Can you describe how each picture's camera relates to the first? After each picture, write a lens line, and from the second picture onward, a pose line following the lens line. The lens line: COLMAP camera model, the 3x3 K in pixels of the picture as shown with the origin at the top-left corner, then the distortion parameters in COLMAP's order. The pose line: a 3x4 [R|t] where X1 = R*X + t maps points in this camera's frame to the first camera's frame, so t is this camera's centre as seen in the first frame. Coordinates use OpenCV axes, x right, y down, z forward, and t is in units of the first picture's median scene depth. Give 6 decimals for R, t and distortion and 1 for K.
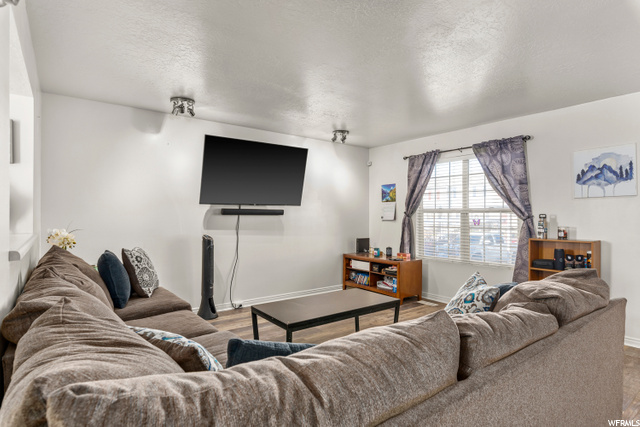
lens RADIAL K [[335.9, 0, 320.0], [0, 335.9, 213.5], [0, 0, 1]] dist [-0.002130, -0.000487]
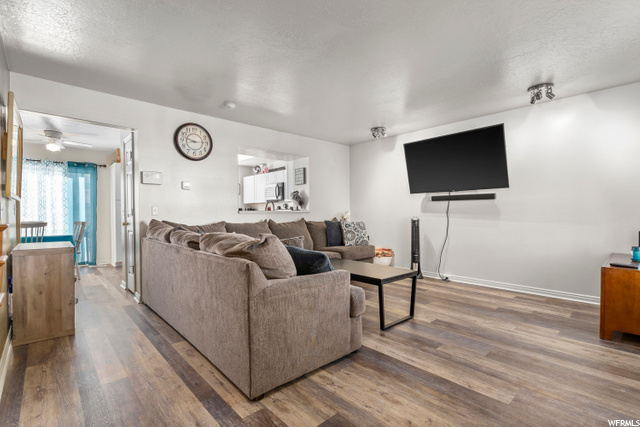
lens RADIAL K [[304.2, 0, 320.0], [0, 304.2, 213.5], [0, 0, 1]] dist [0.001111, -0.000301]
pose [[0.094850, 0.004471, -0.995482, 0.759248], [0.017858, 0.999821, 0.006192, 0.034418], [0.995331, -0.018365, 0.094754, 0.456431]]
